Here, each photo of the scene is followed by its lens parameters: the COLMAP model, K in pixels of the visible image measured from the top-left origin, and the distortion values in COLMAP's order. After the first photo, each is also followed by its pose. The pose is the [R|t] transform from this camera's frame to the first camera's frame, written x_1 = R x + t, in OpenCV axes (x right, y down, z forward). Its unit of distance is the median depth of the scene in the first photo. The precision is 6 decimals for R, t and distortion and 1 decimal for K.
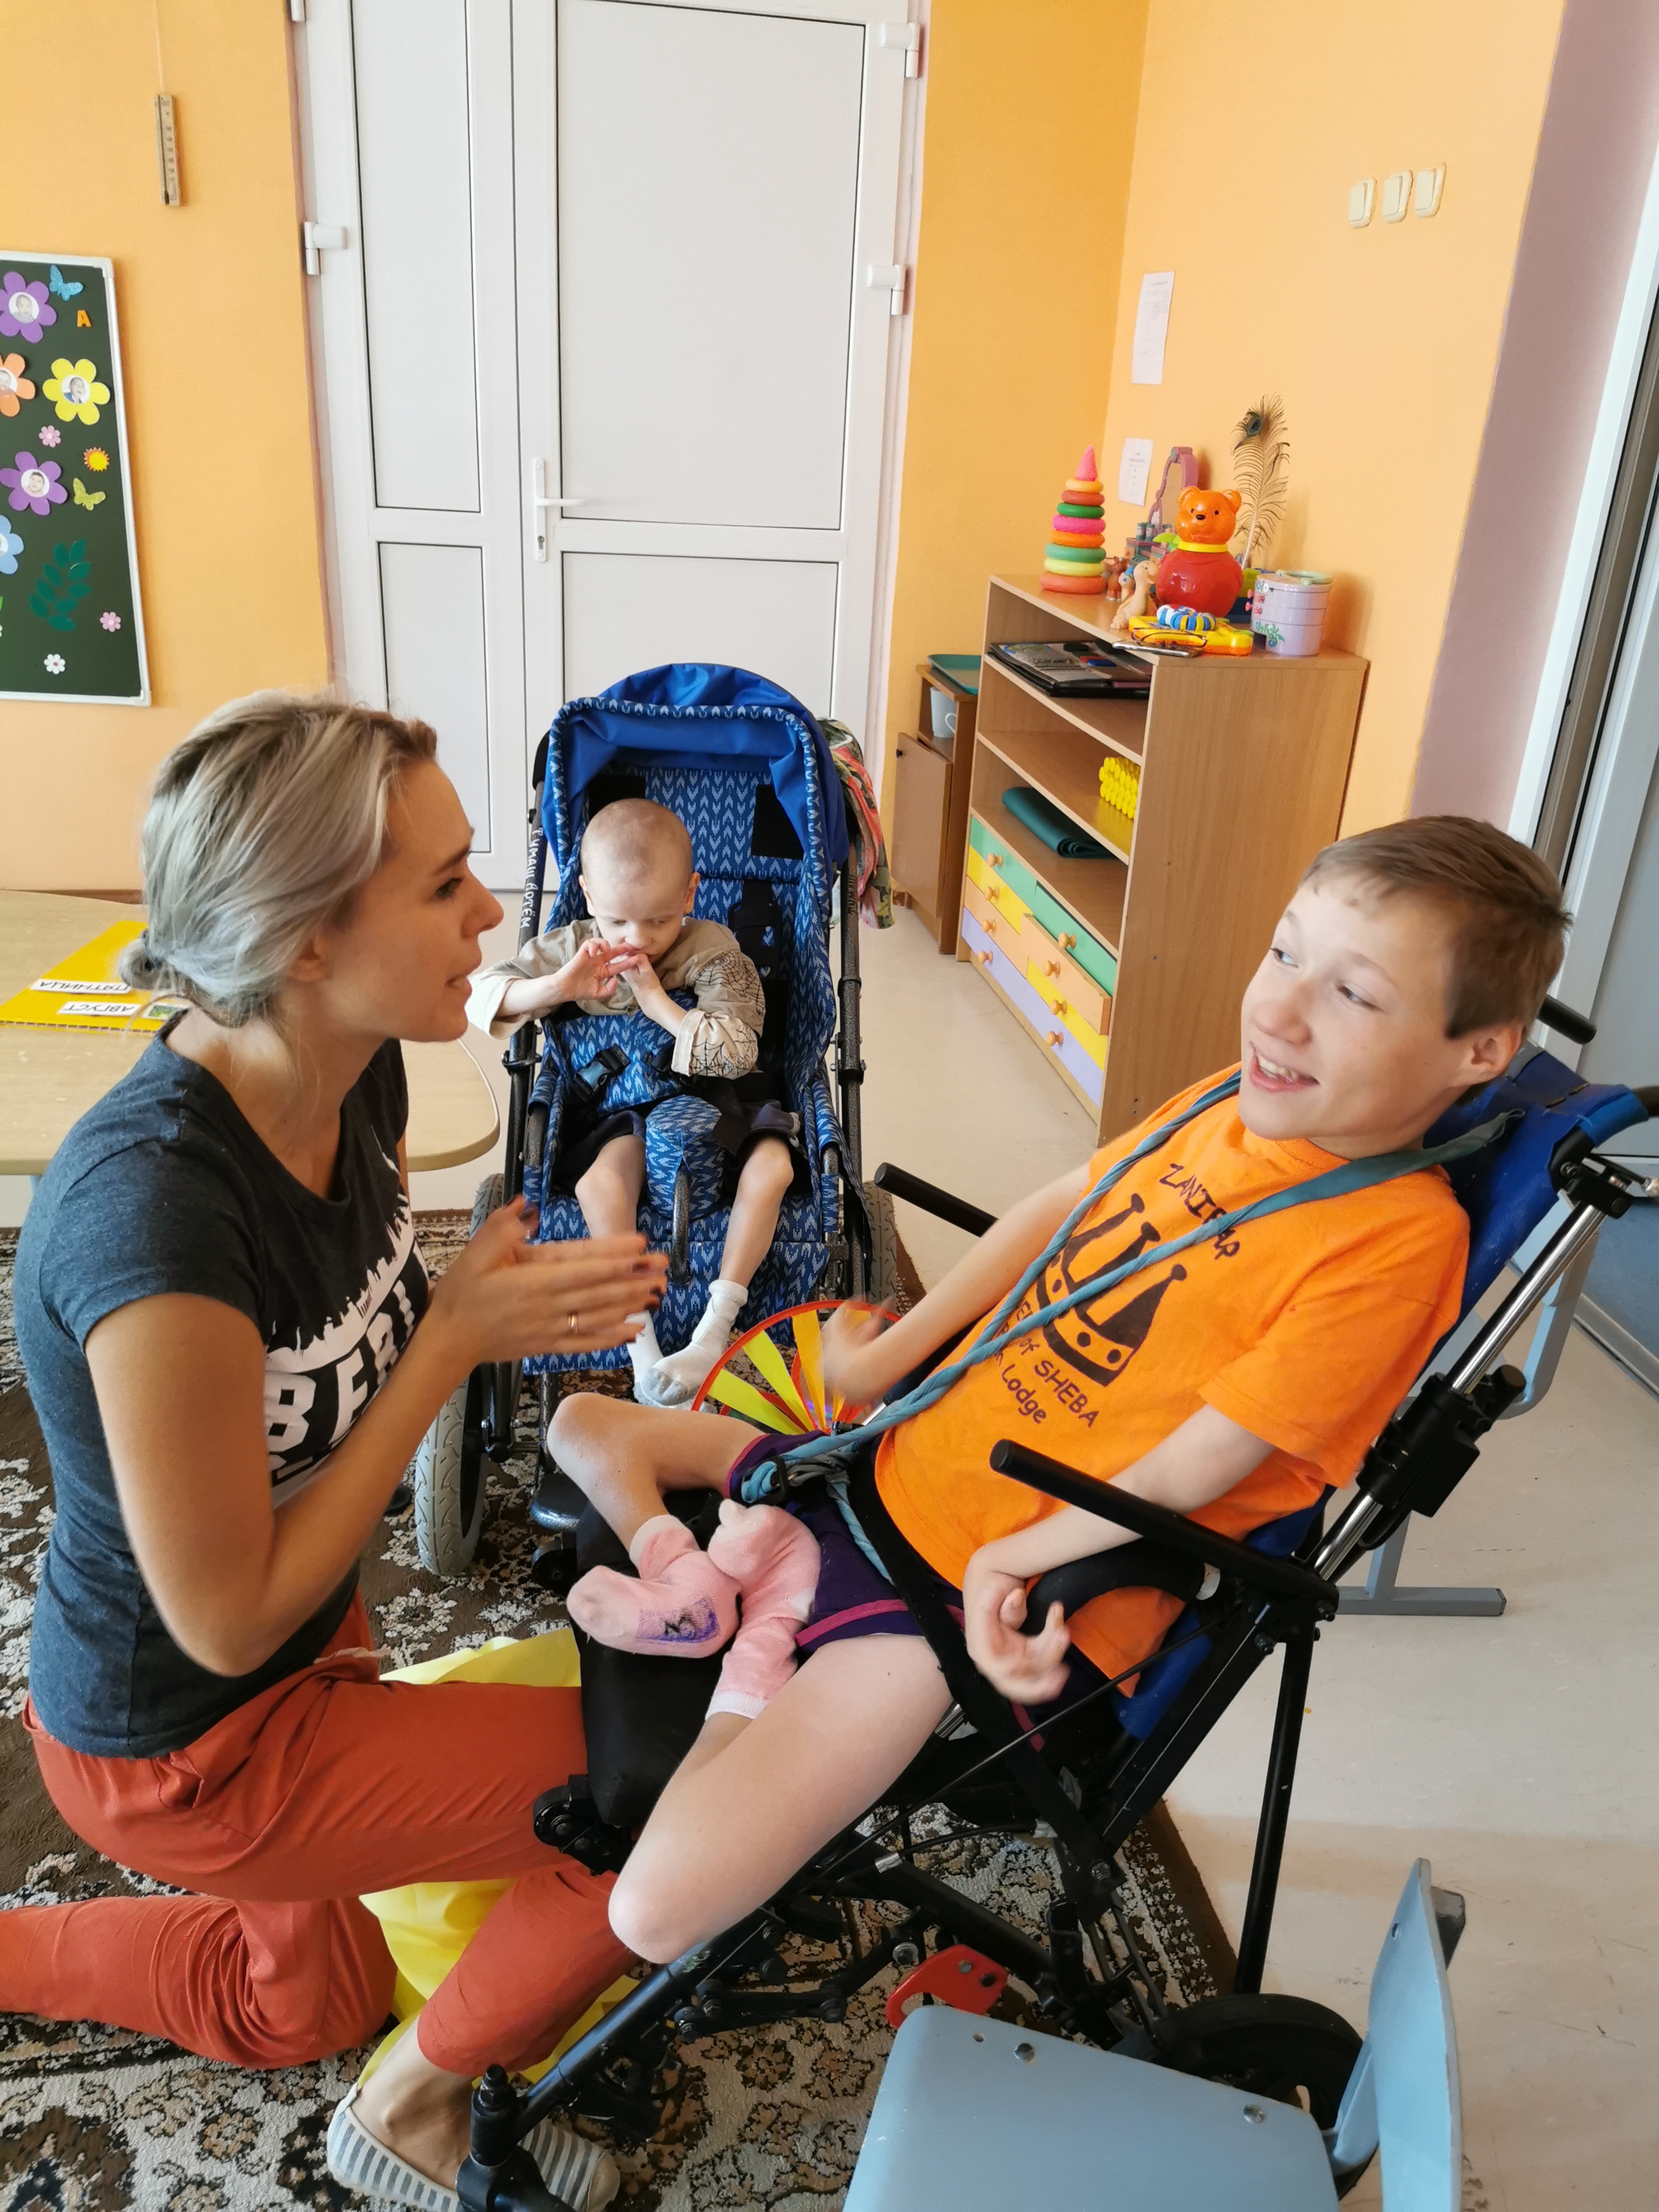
lens RADIAL K [[1825.4, 0, 829.5], [0, 1825.4, 1106.0], [0, 0, 1]] dist [0.095491, -0.148769]
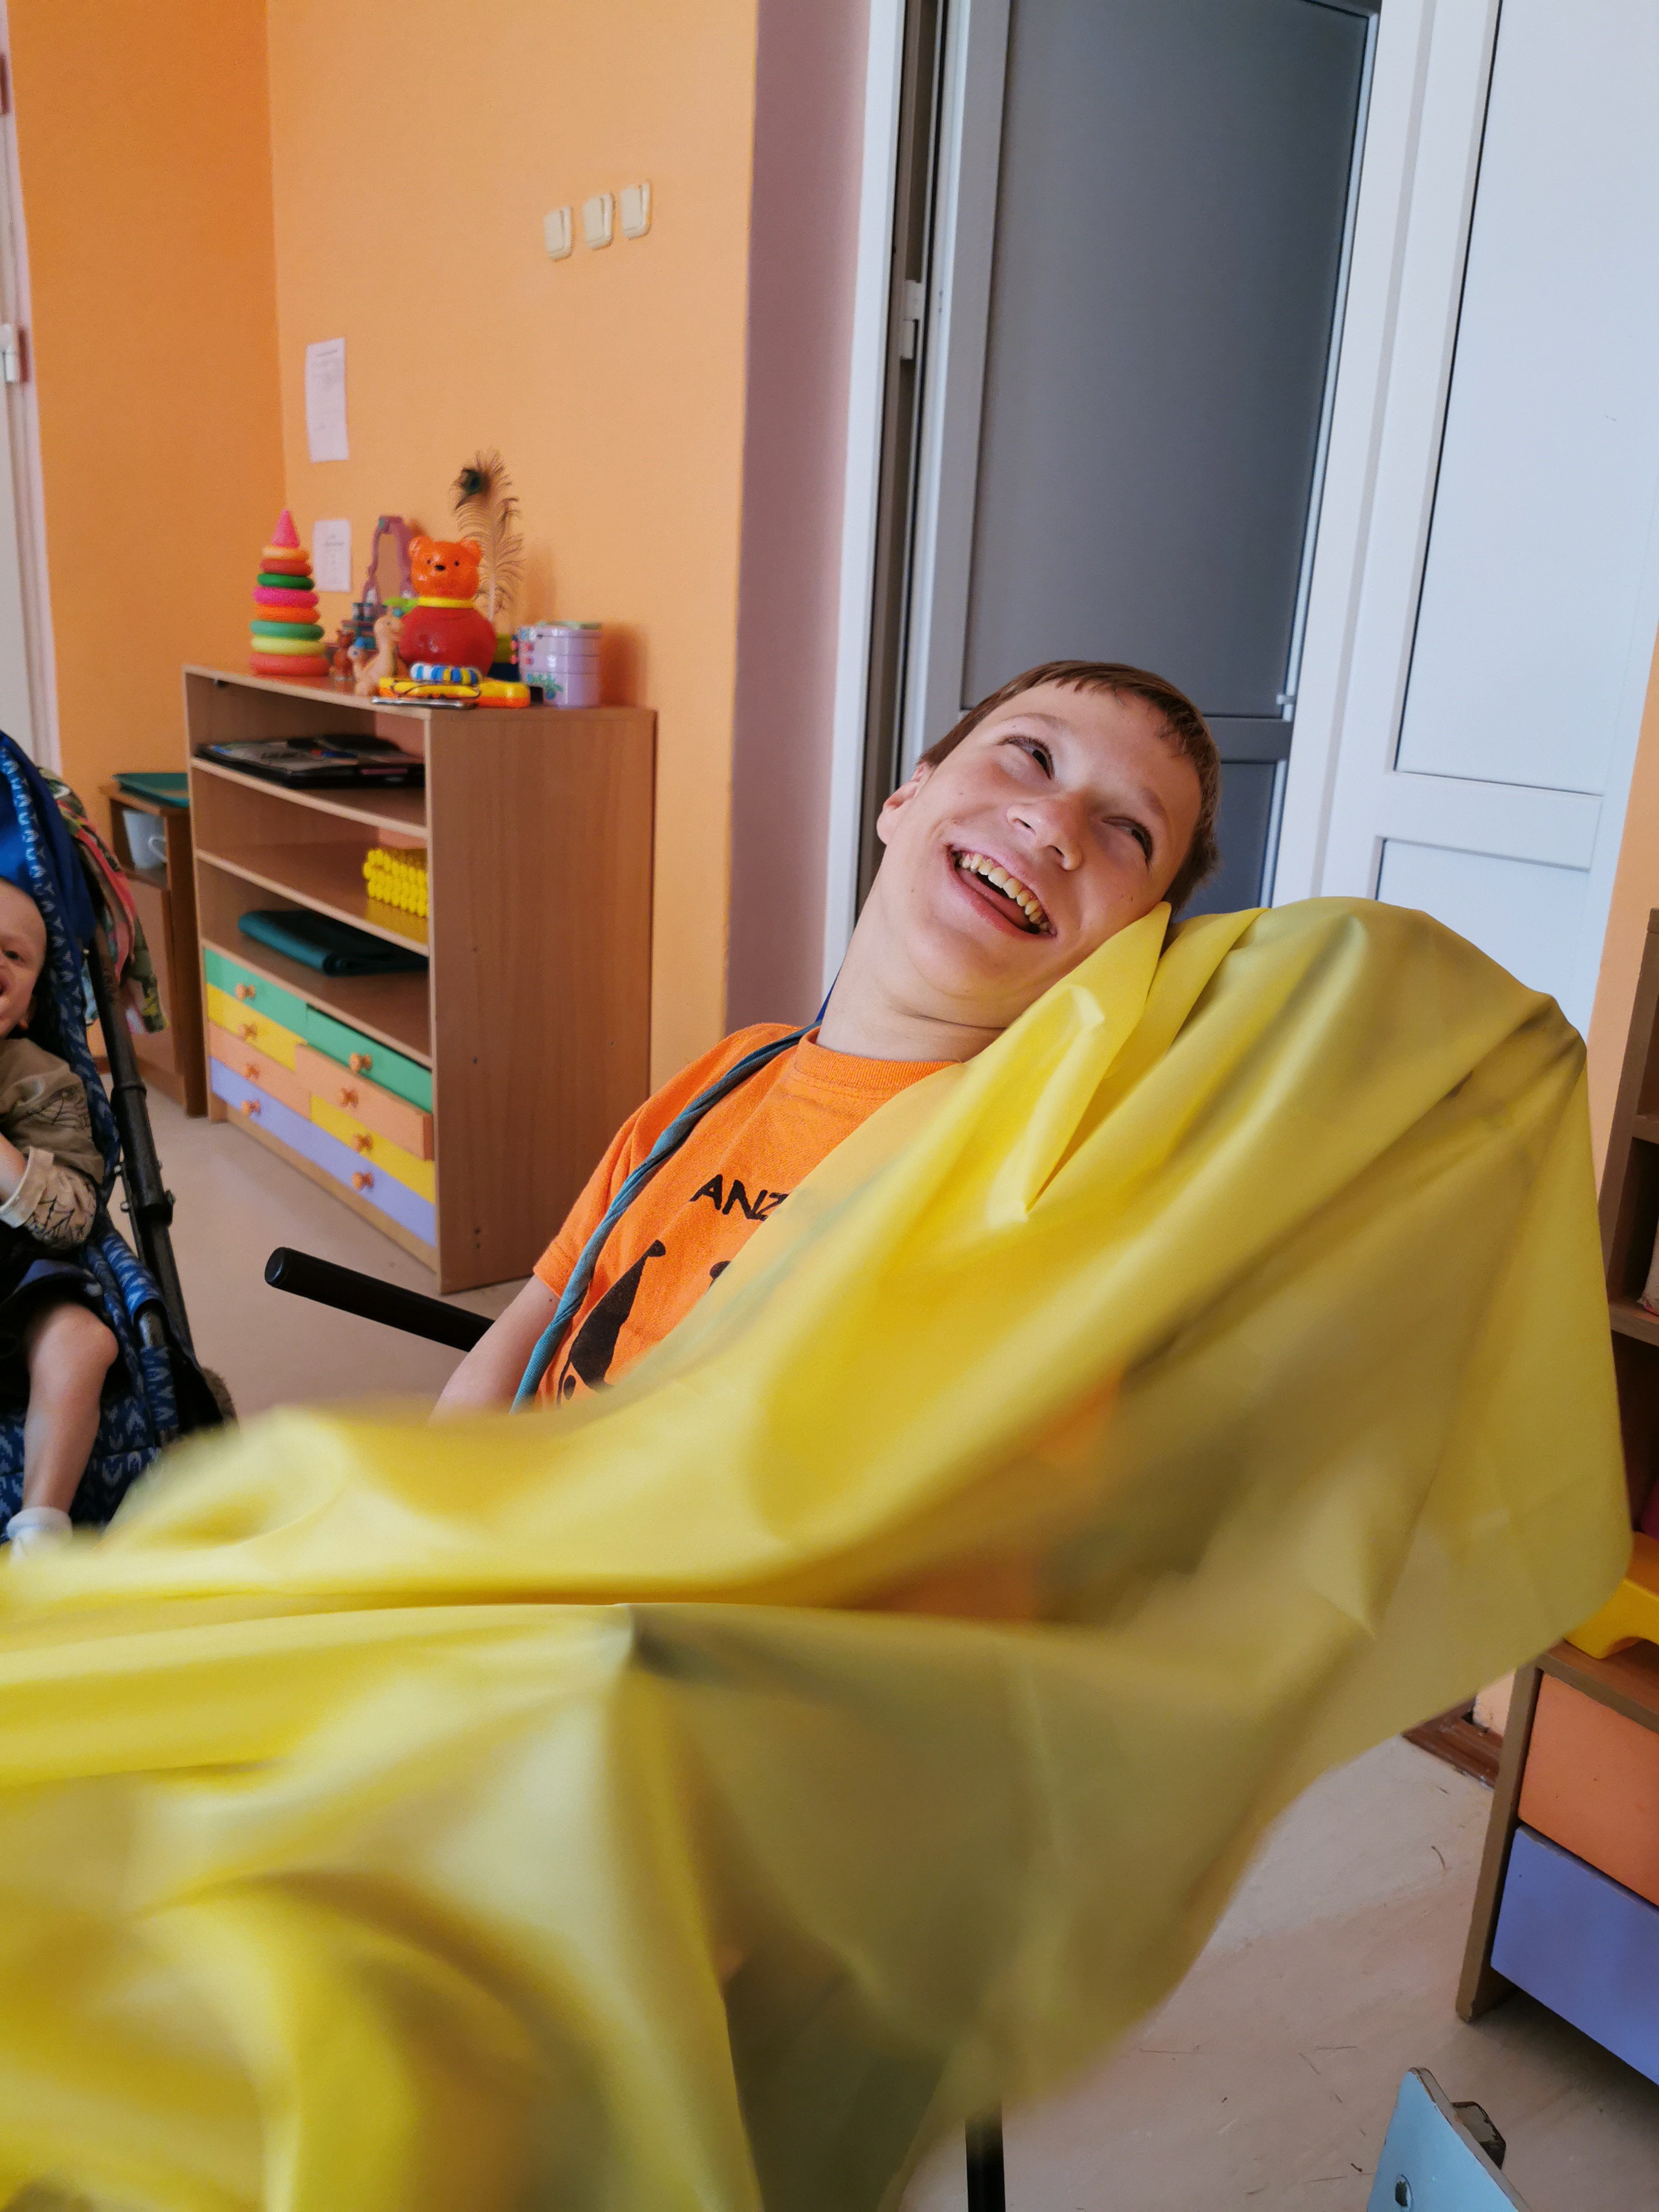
lens RADIAL K [[1825.4, 0, 829.5], [0, 1825.4, 1106.0], [0, 0, 1]] dist [0.095491, -0.148769]
pose [[0.899039, -0.131005, 0.417811, -0.032020], [0.175830, 0.981895, -0.070475, 0.027086], [-0.401014, 0.136824, 0.905796, 0.158116]]
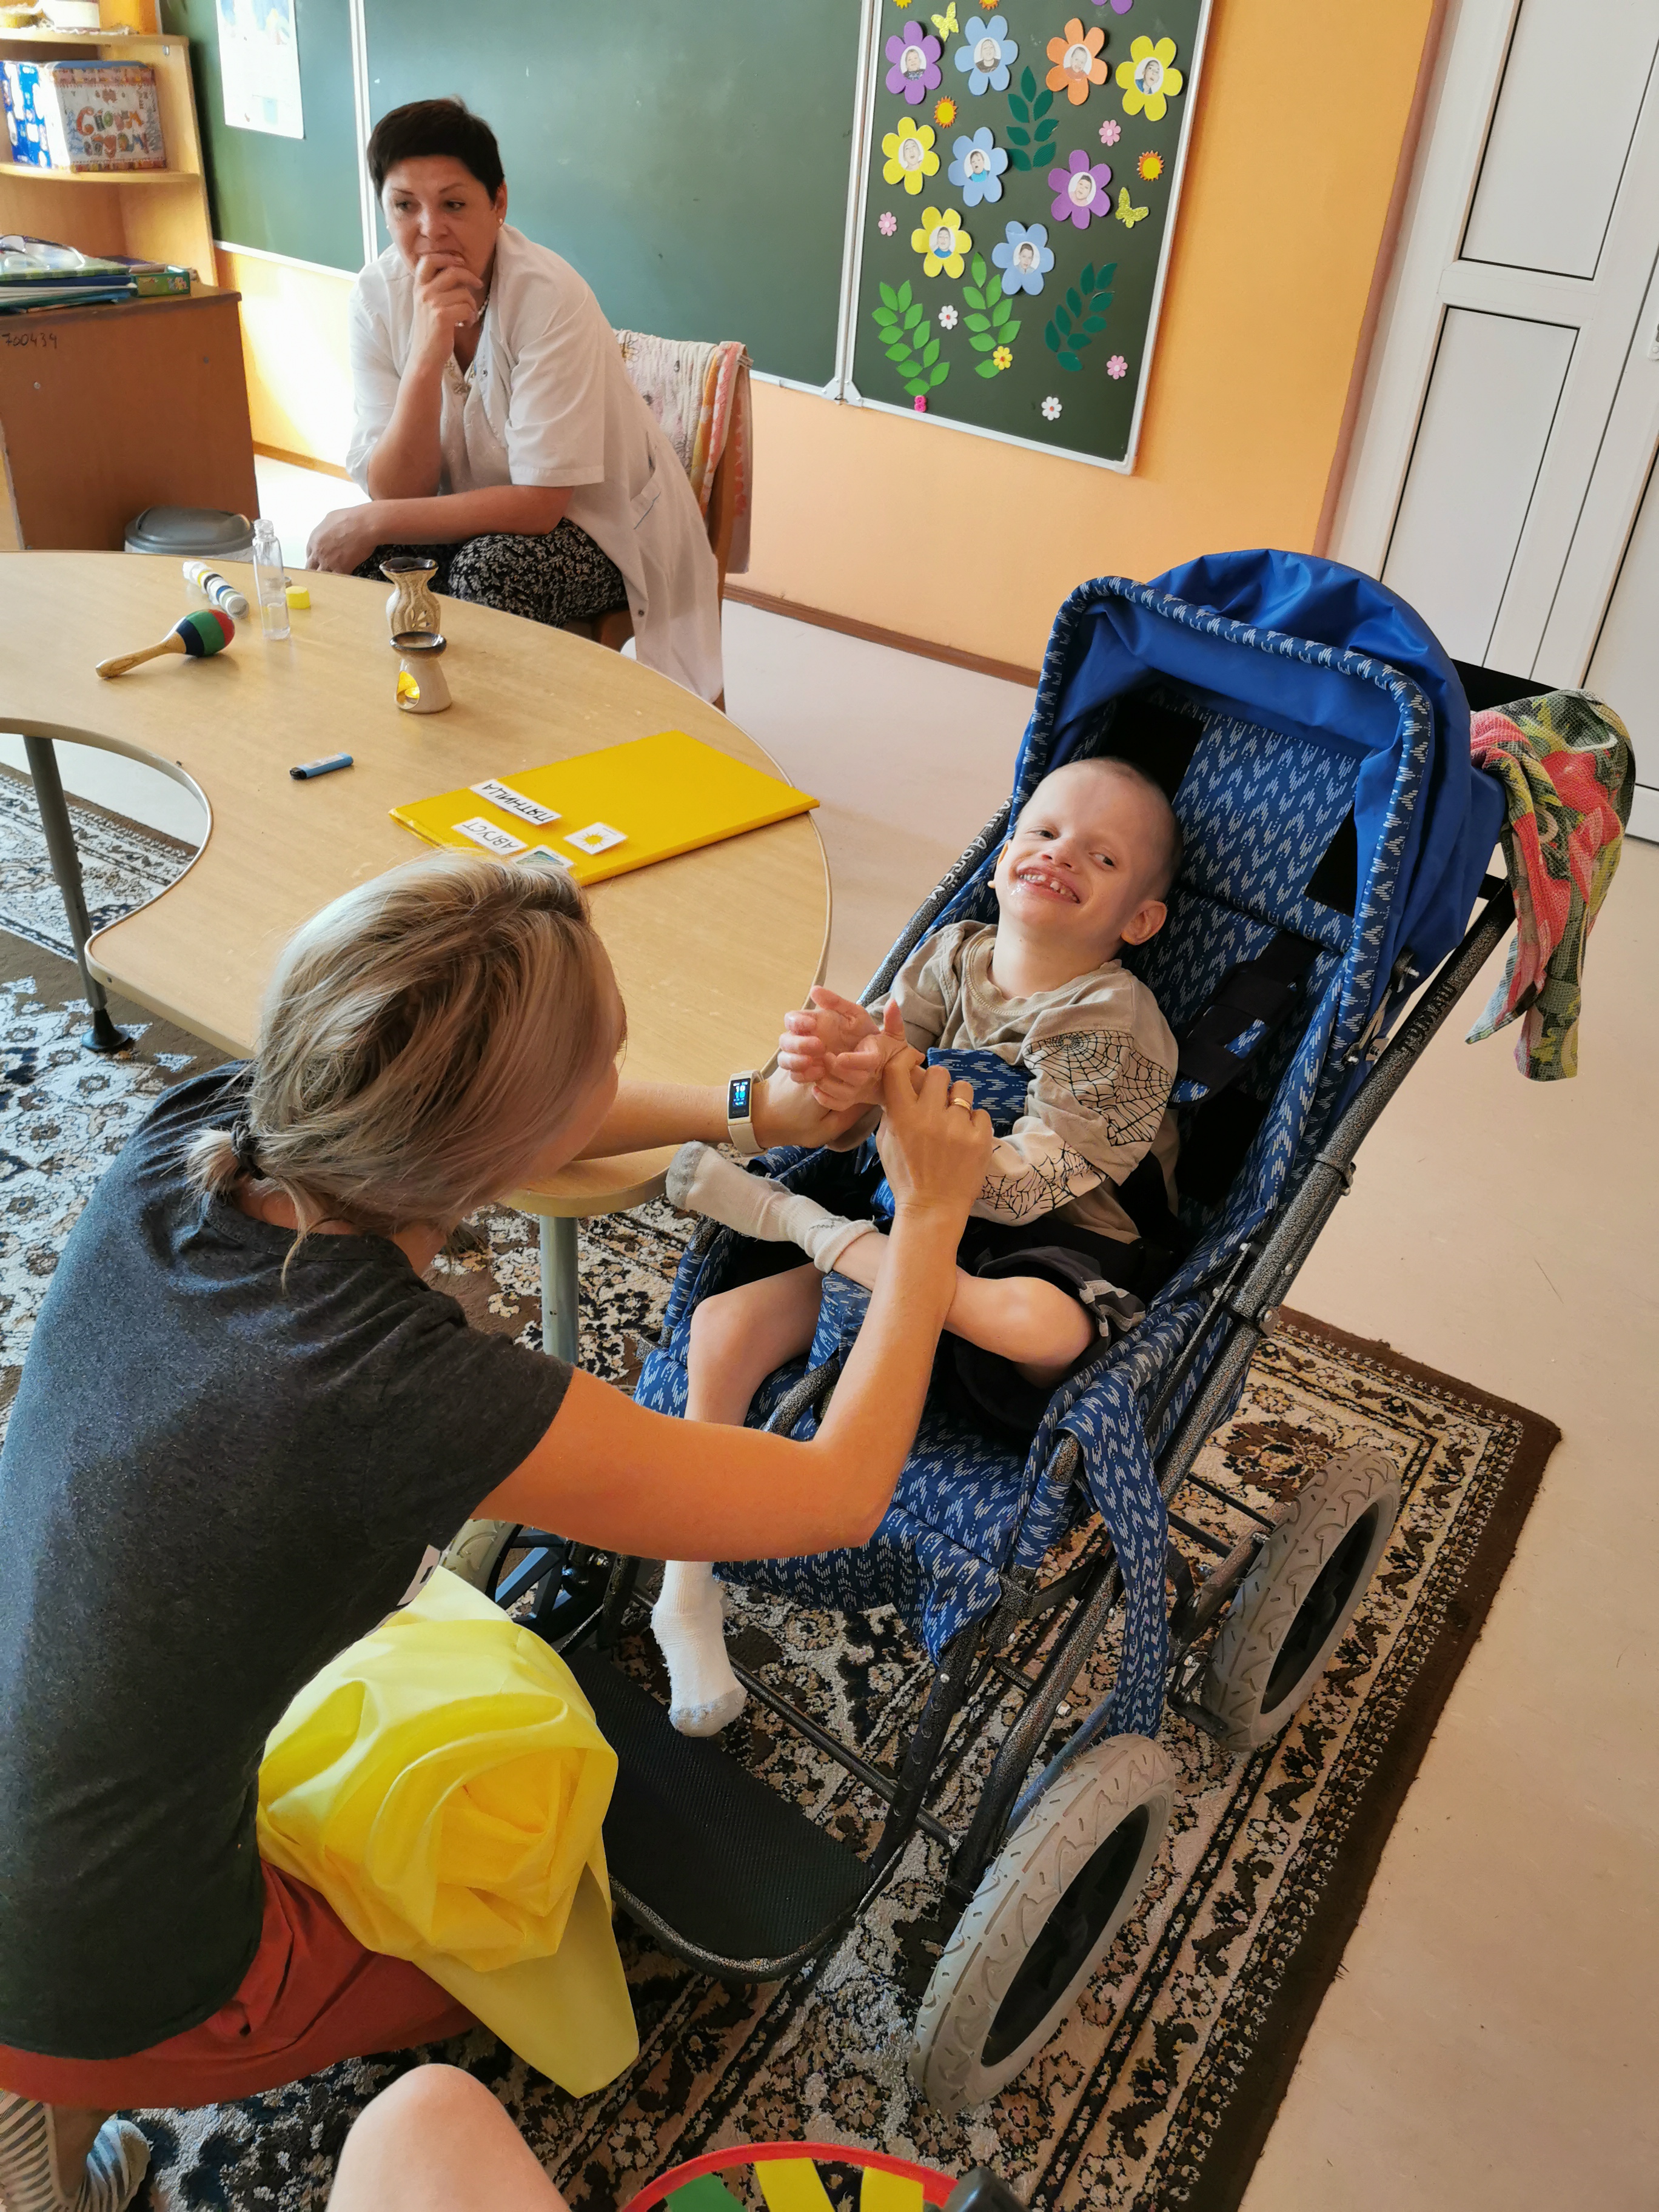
lens RADIAL K [[1770.3, 0, 829.5], [0, 1770.3, 1106.0], [0, 0, 1]] dist [0.101891, -0.163355]
pose [[0.727959, 0.375925, -0.573372, 0.147746], [-0.298282, 0.926639, 0.228839, -0.116440], [0.617336, 0.004441, 0.786687, 0.324928]]
